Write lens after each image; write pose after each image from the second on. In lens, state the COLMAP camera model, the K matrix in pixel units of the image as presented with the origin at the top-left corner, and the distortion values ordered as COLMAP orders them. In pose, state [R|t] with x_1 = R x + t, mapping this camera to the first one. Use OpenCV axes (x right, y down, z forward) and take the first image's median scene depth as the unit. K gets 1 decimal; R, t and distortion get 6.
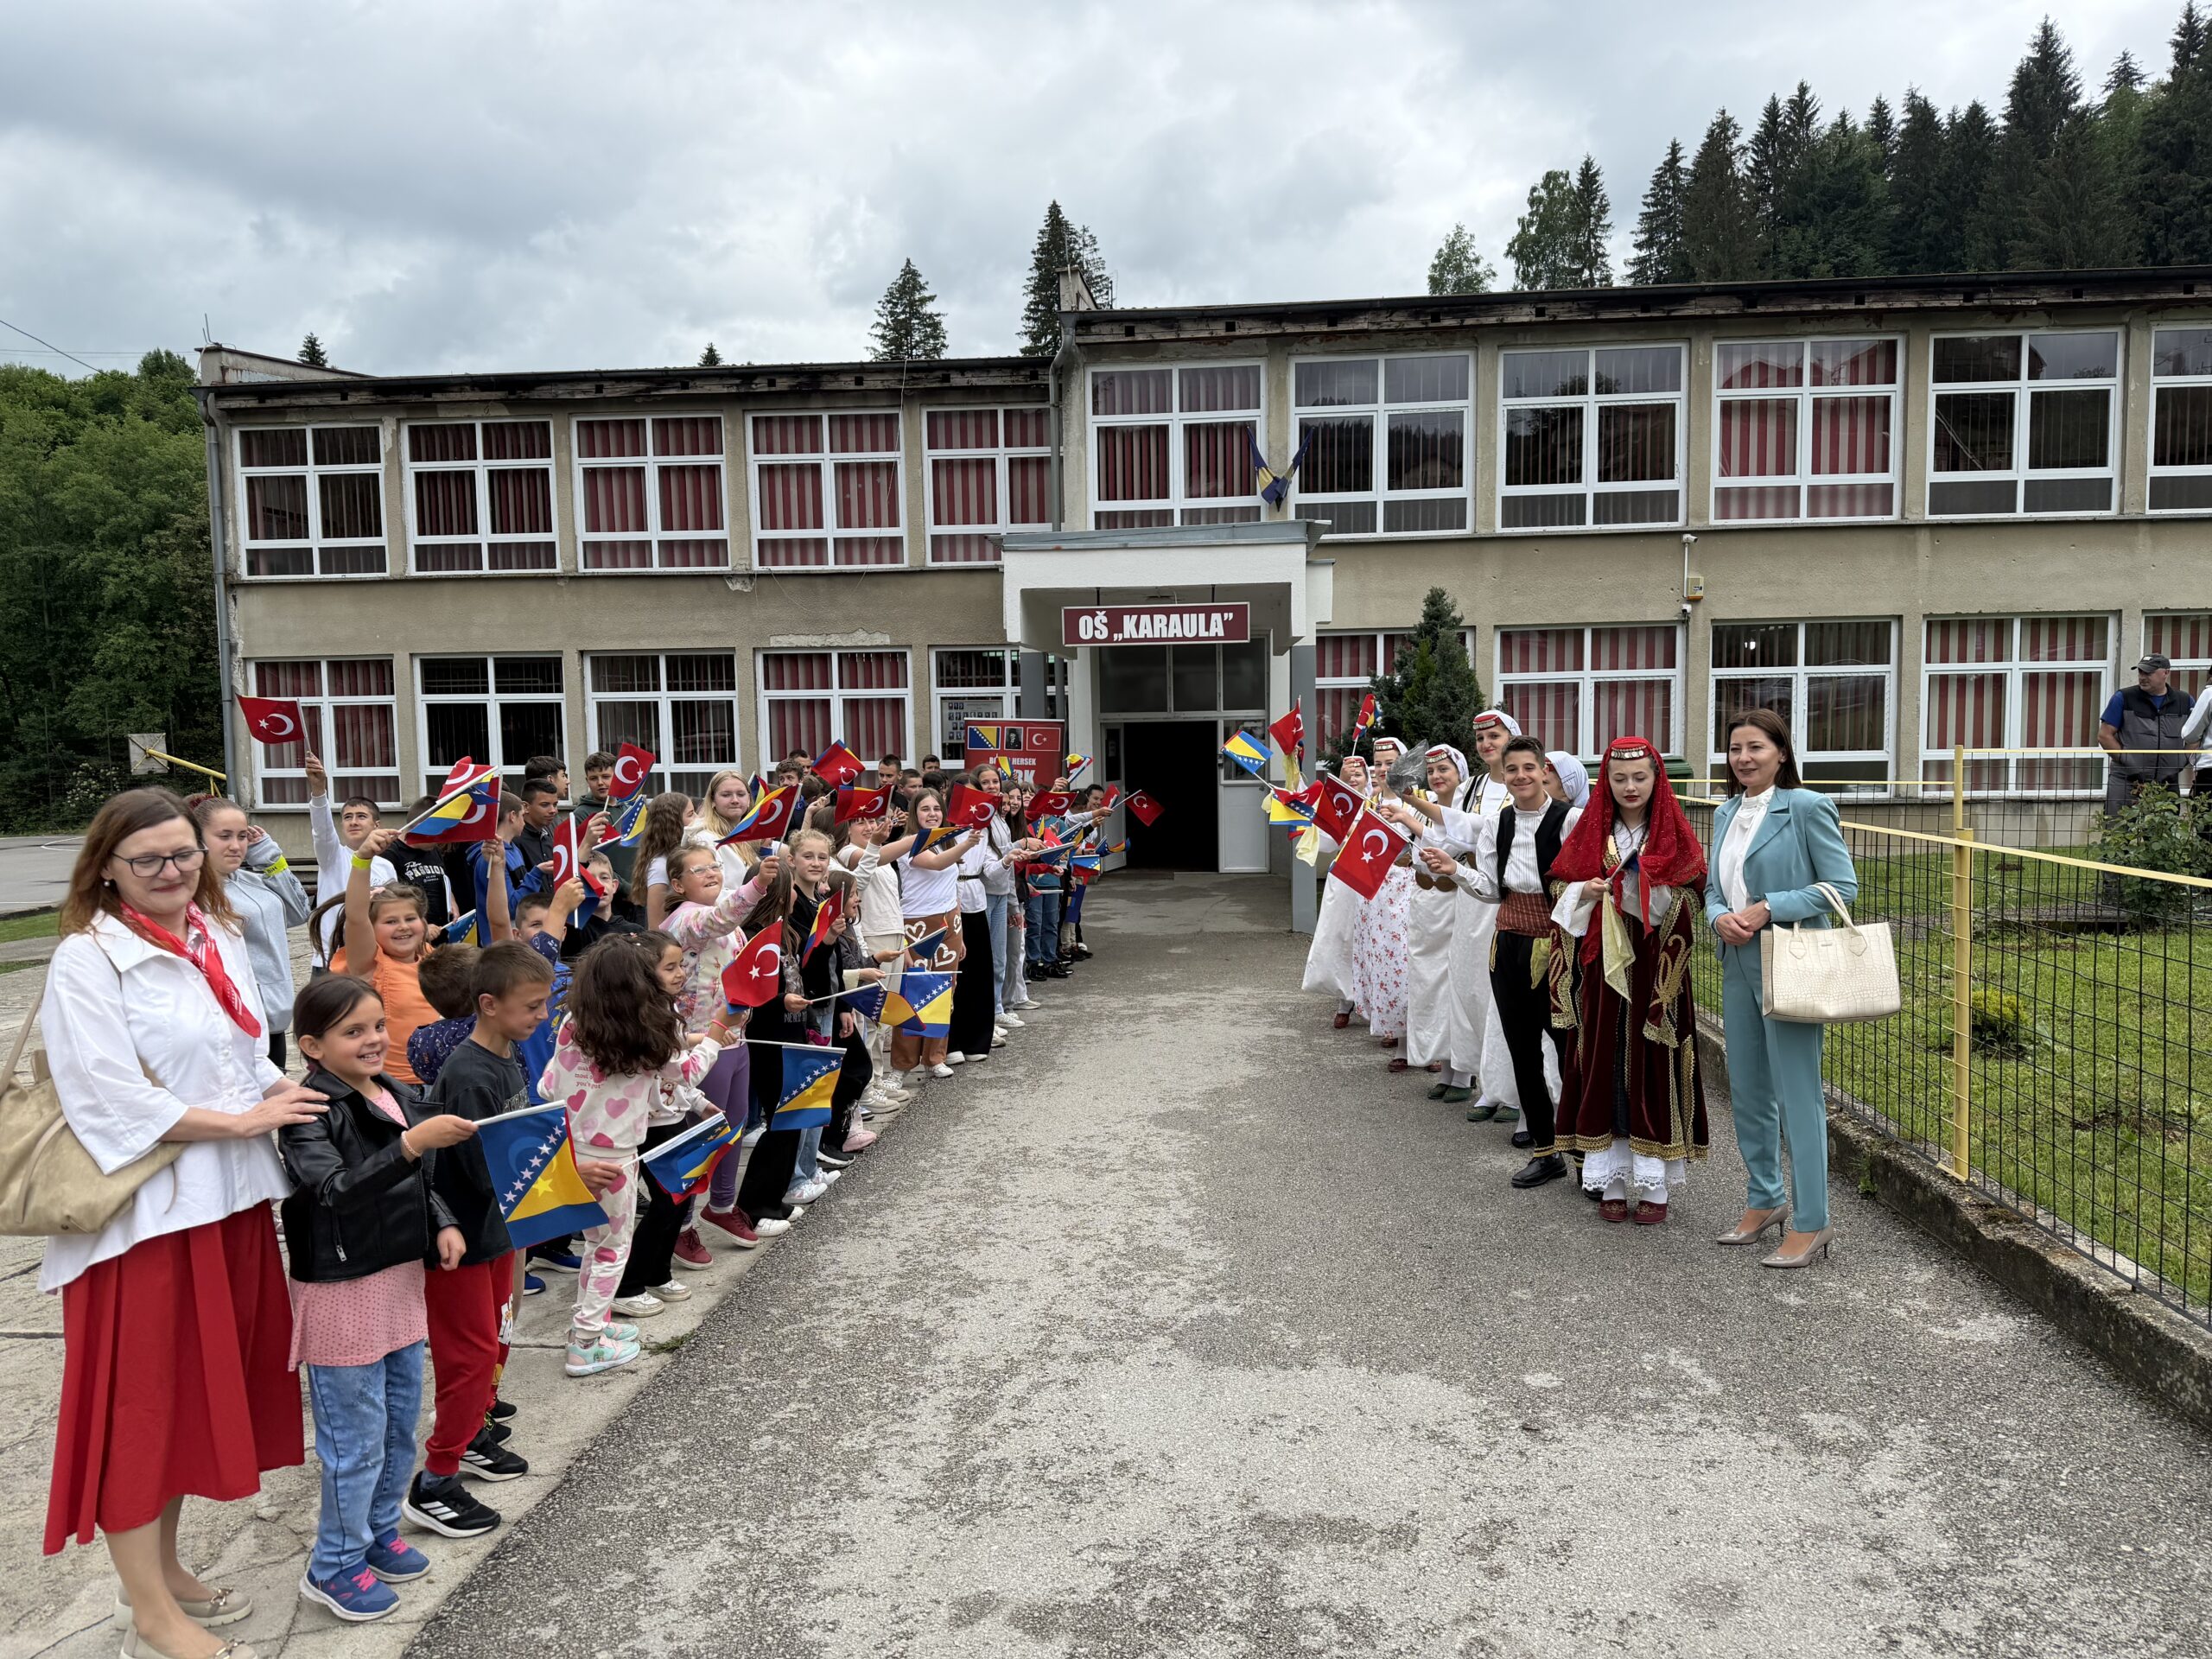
lens RADIAL K [[1555.4, 0, 1106.0], [0, 1555.4, 829.5], [0, 0, 1]] dist [0.220031, -0.432365]
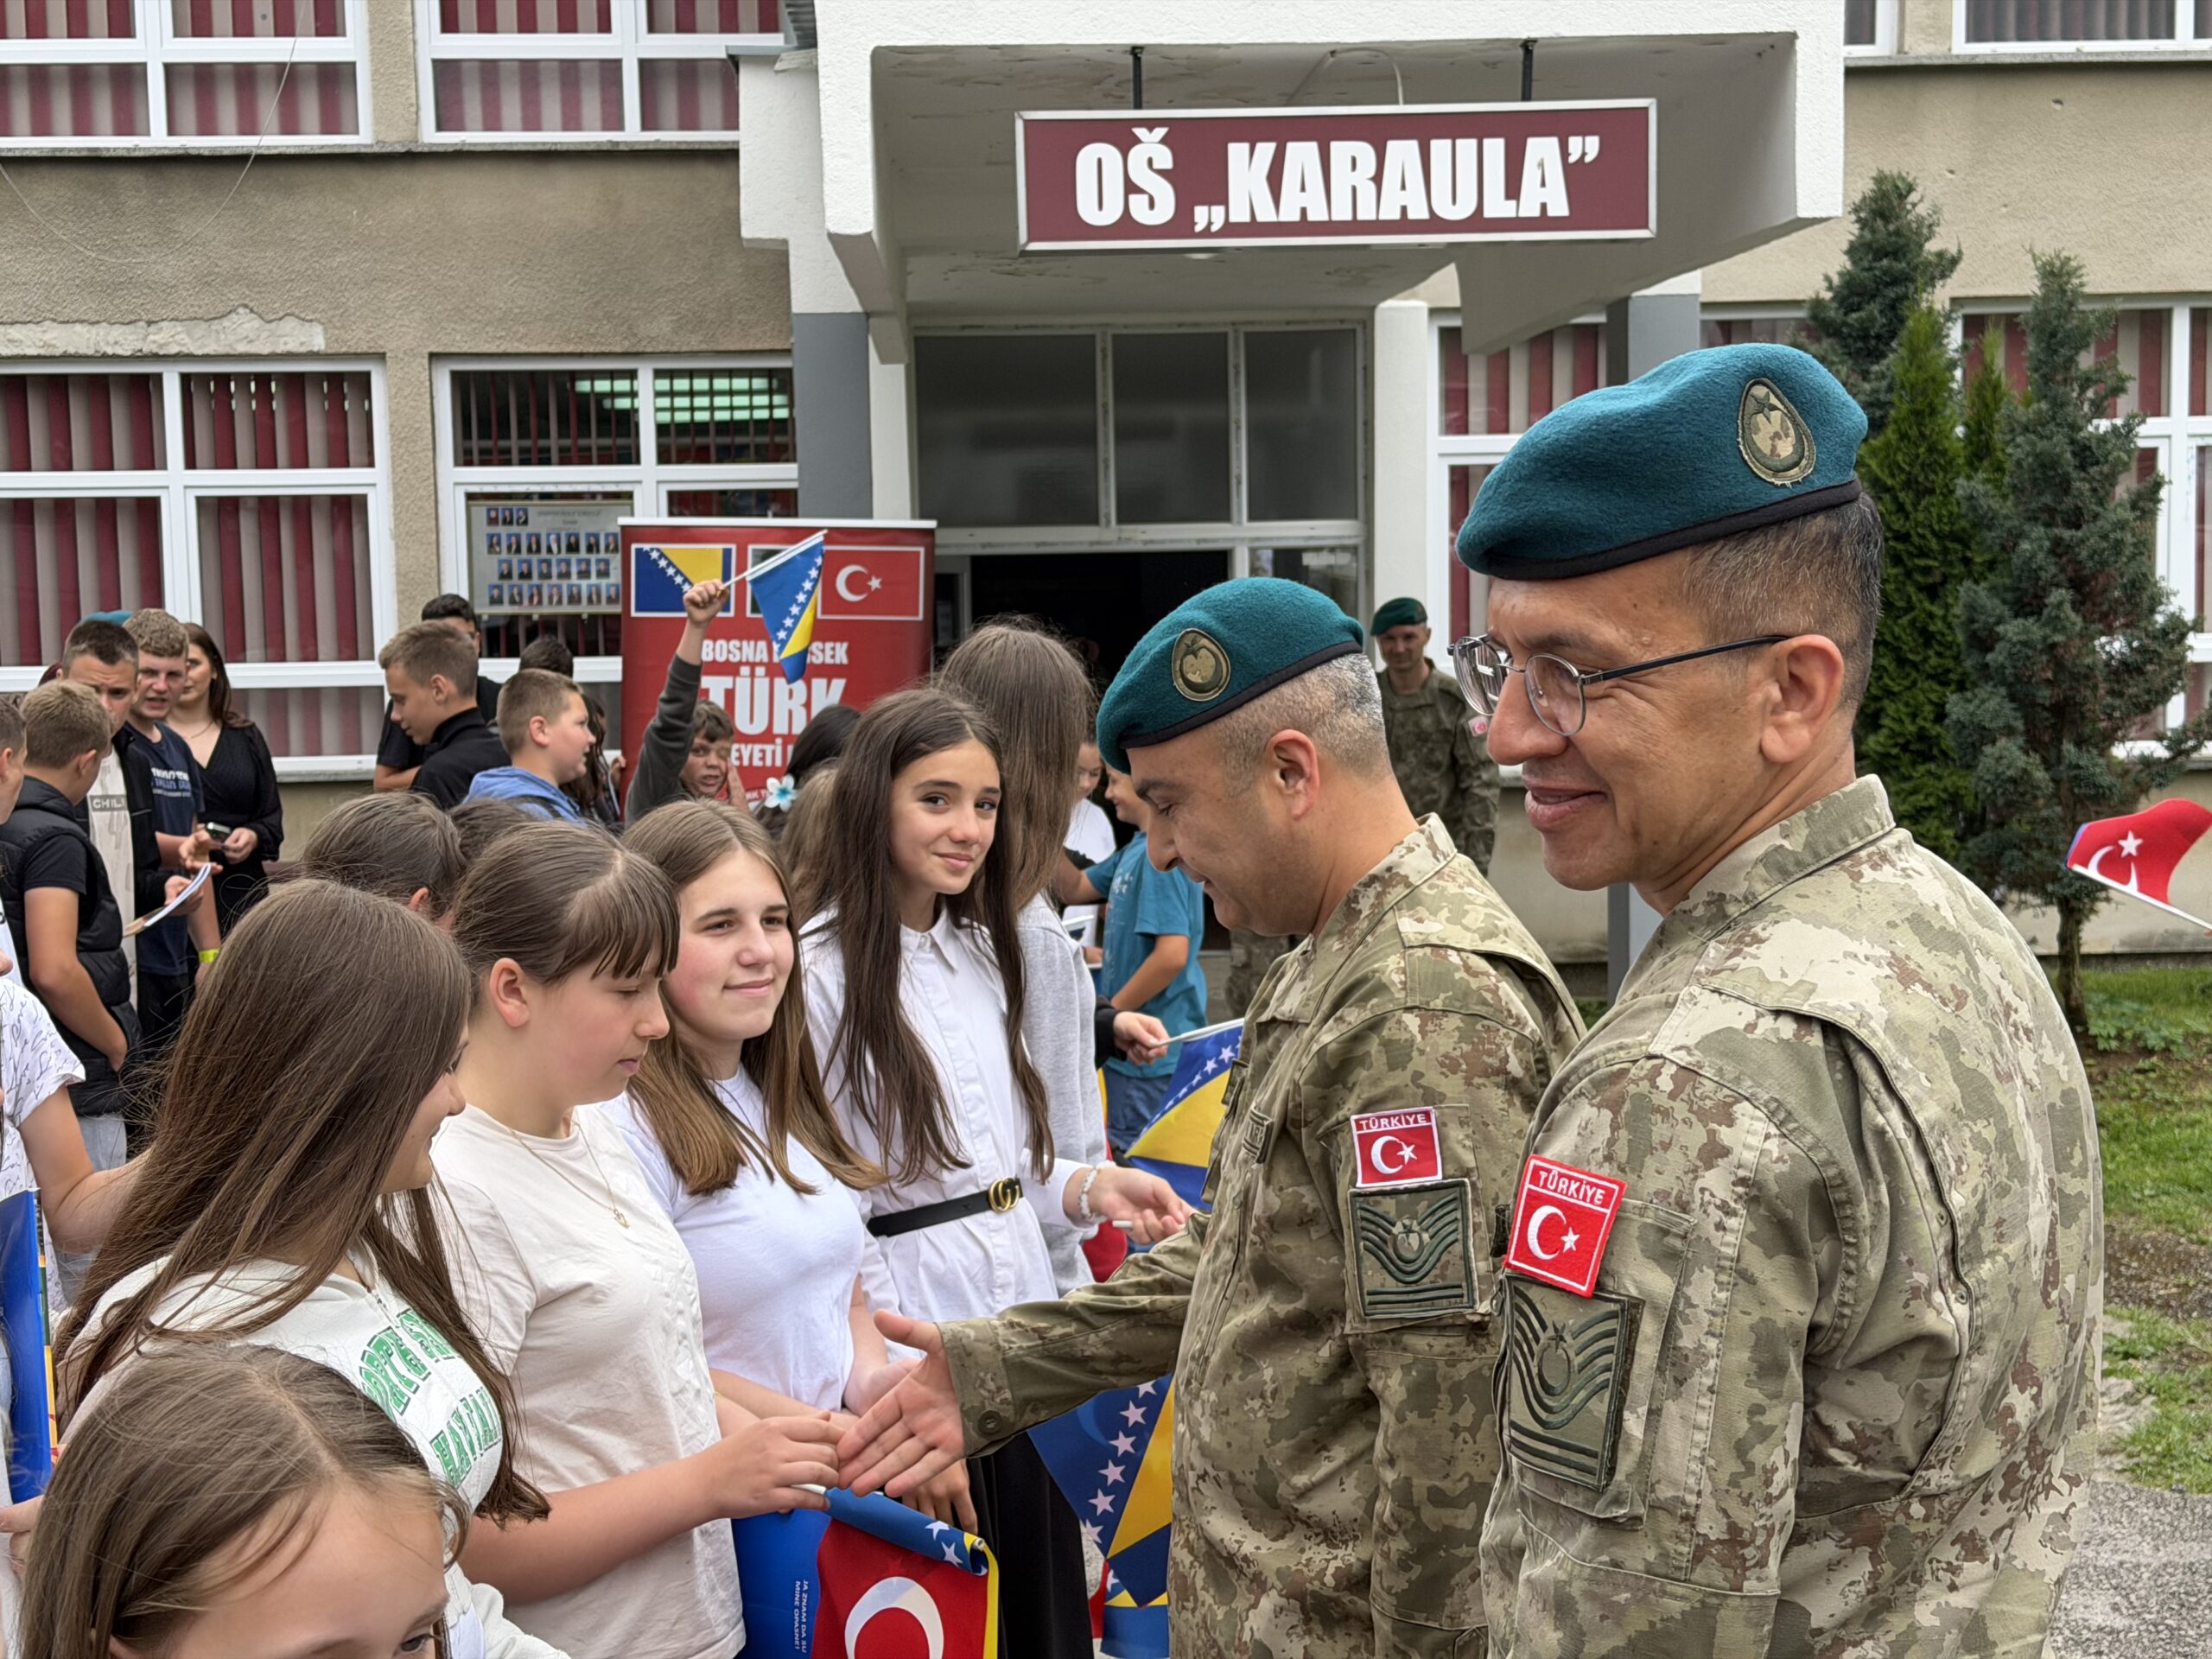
lens RADIAL K [[3120.8, 0, 1106.0], [0, 3120.8, 829.5], [0, 0, 1]] dist [0.206386, -0.456616]
pose [[0.992518, -0.012838, 0.121425, -0.051533], [0.011991, 0.999898, 0.007709, -0.008221], [-0.121512, -0.006196, 0.992571, 0.253825]]
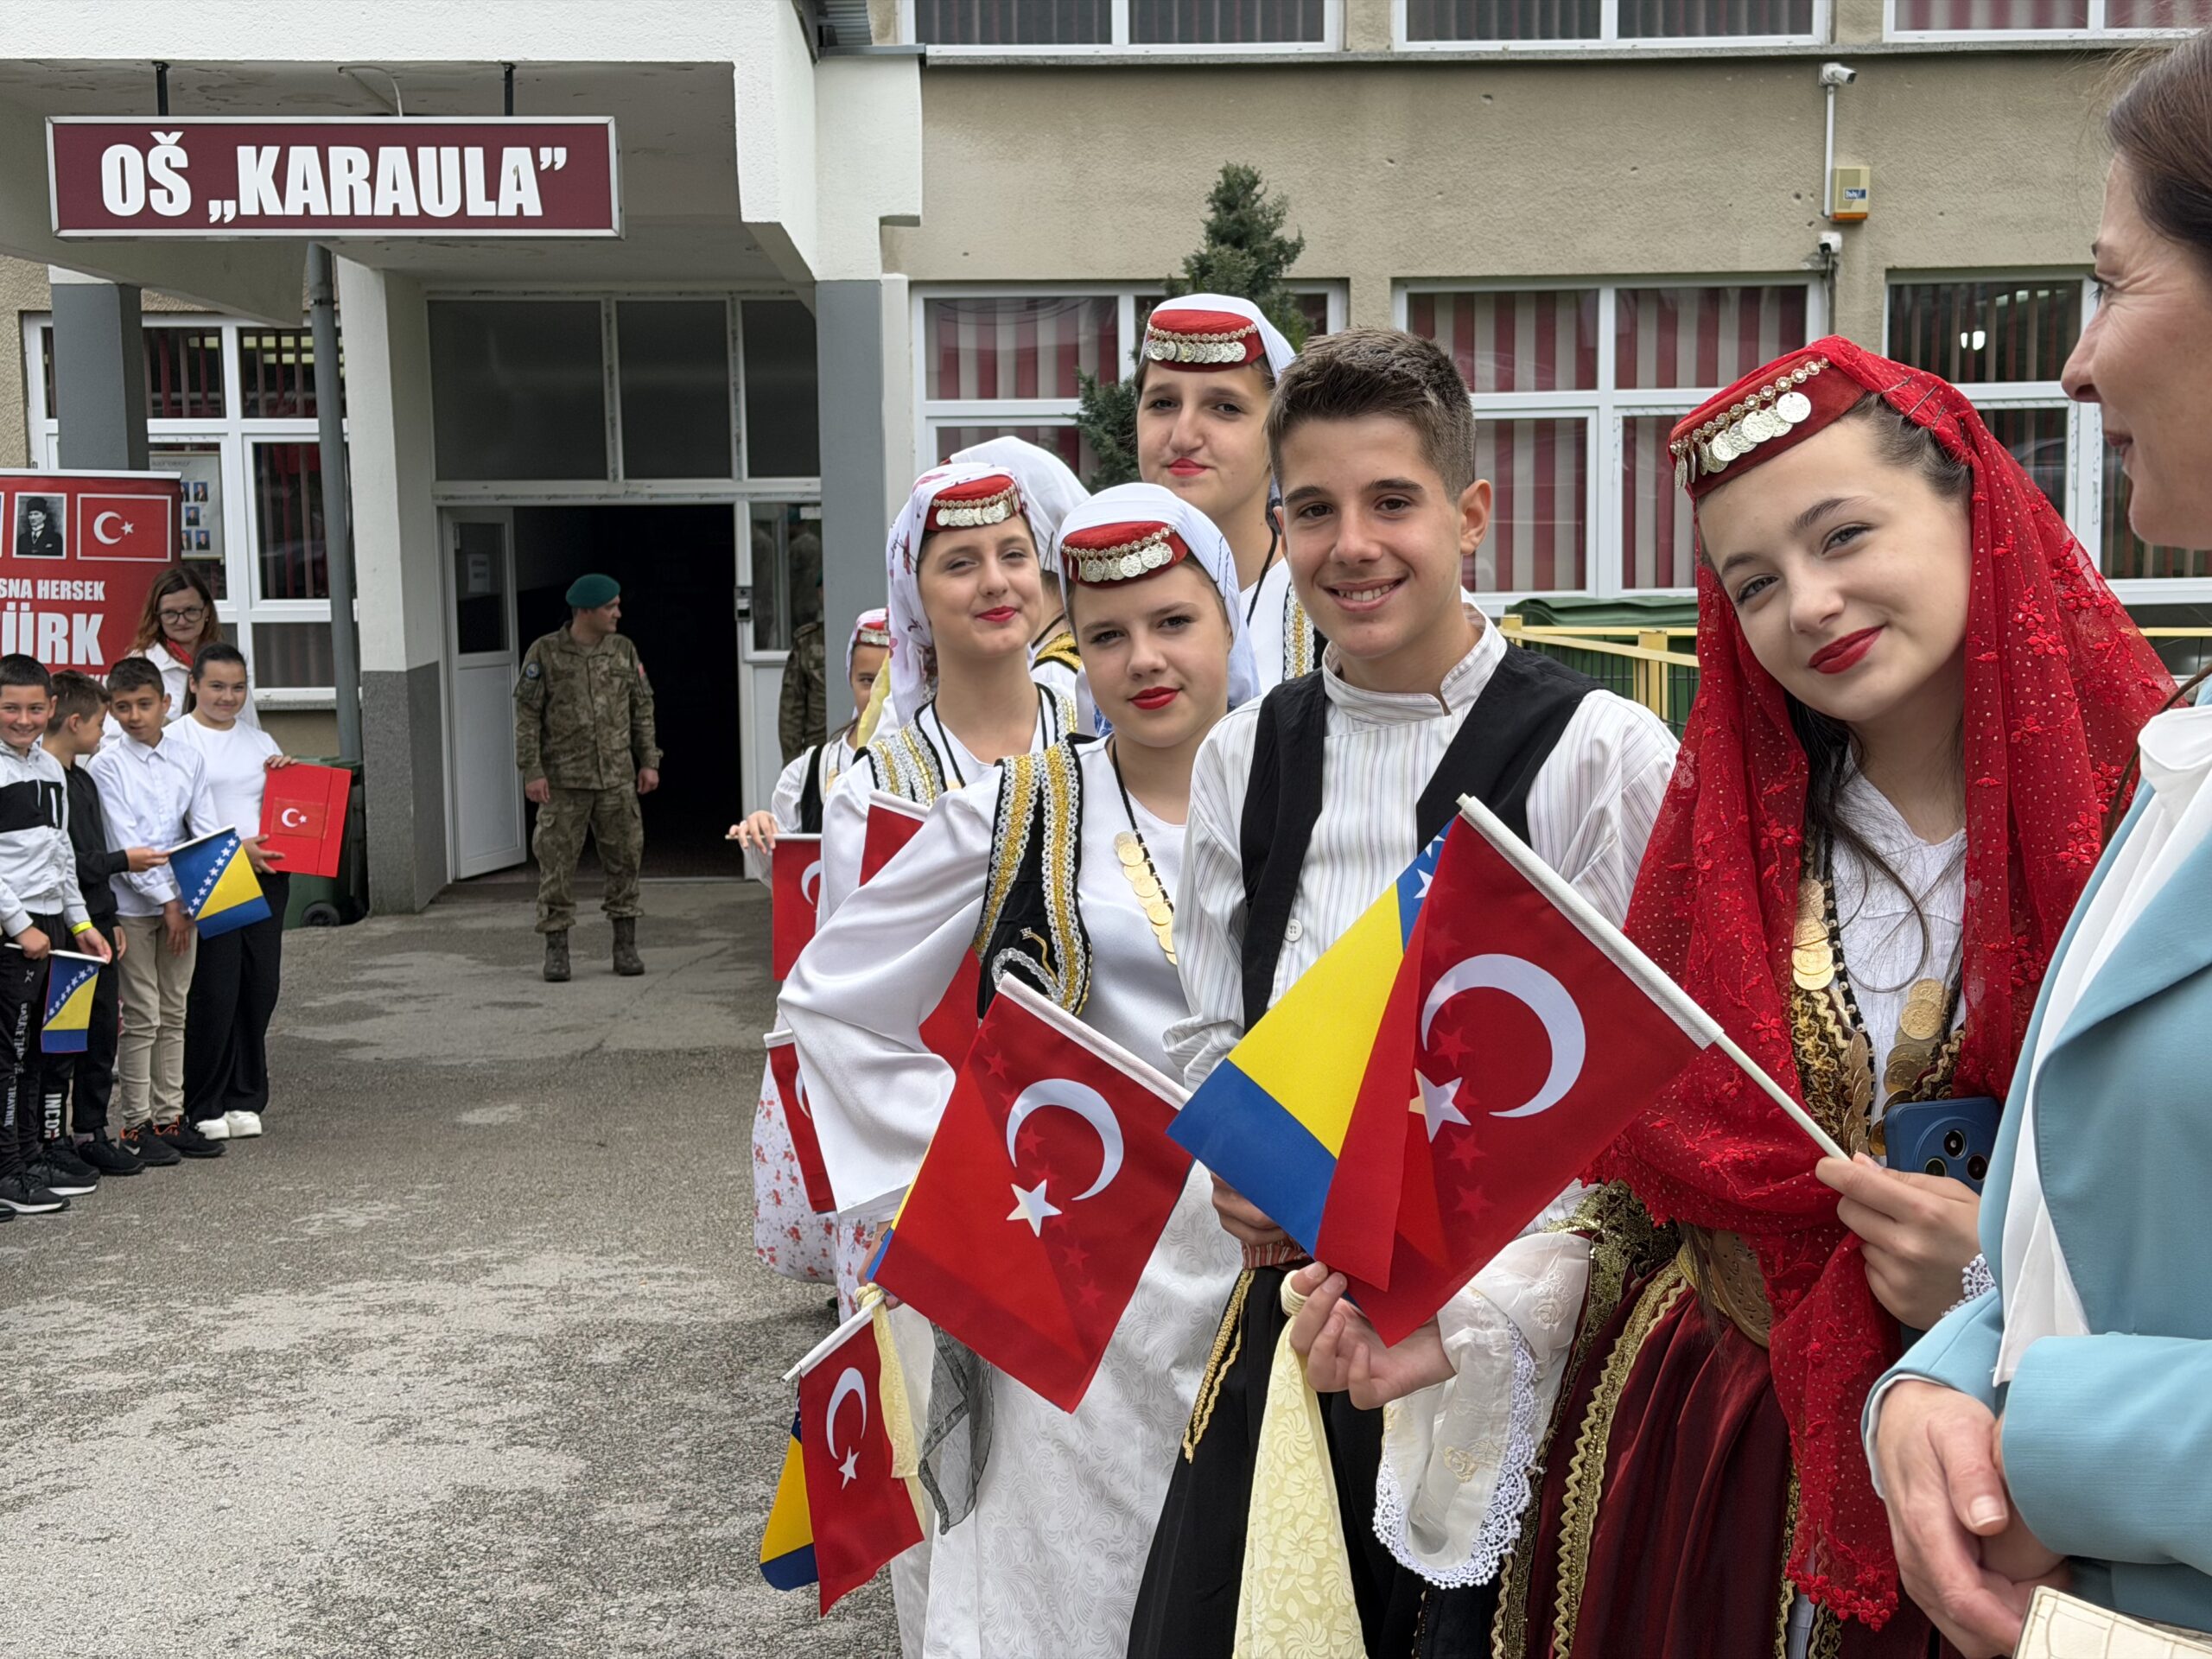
lens RADIAL K [[3120.8, 0, 1106.0], [0, 3120.8, 829.5], [0, 0, 1]] dist [0.206386, -0.456616]
pose [[0.992685, -0.008490, 0.120437, 0.068891], [0.005895, 0.999743, 0.021887, -0.002447], [-0.120591, -0.021017, 0.992480, 0.179964]]
